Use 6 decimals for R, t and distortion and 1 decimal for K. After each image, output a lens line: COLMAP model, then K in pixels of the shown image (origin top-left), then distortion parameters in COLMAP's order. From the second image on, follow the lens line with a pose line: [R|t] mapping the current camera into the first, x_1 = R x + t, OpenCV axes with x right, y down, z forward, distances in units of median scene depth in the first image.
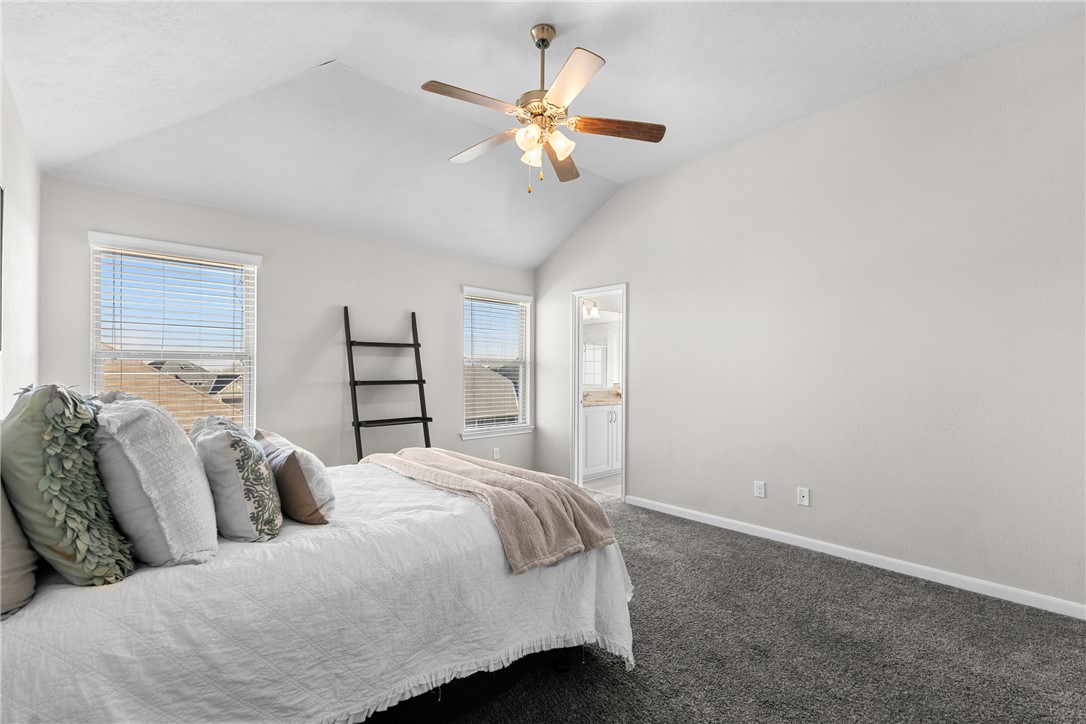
lens RADIAL K [[473.1, 0, 540.5], [0, 473.1, 366.9], [0, 0, 1]] dist [0.000322, -0.000154]
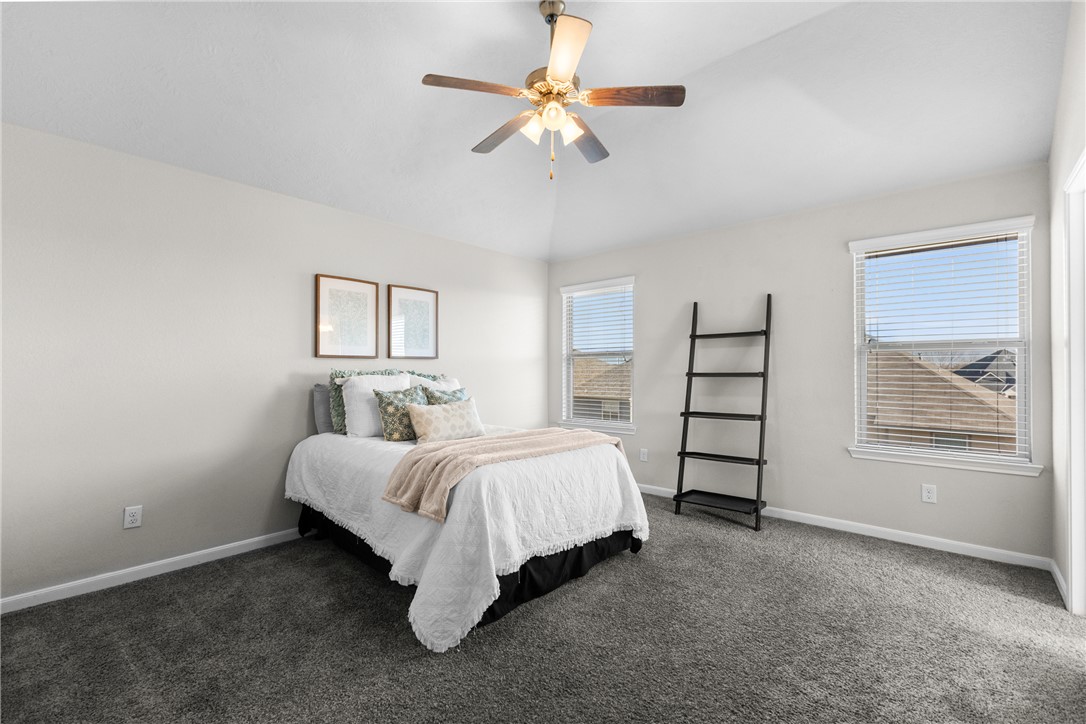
lens RADIAL K [[473.1, 0, 540.5], [0, 473.1, 366.9], [0, 0, 1]] dist [0.000322, -0.000154]
pose [[0.094056, -0.001013, -0.995566, 0.566269], [0.021502, 0.999768, 0.001014, 0.007433], [0.995335, -0.021502, 0.094056, 0.515881]]
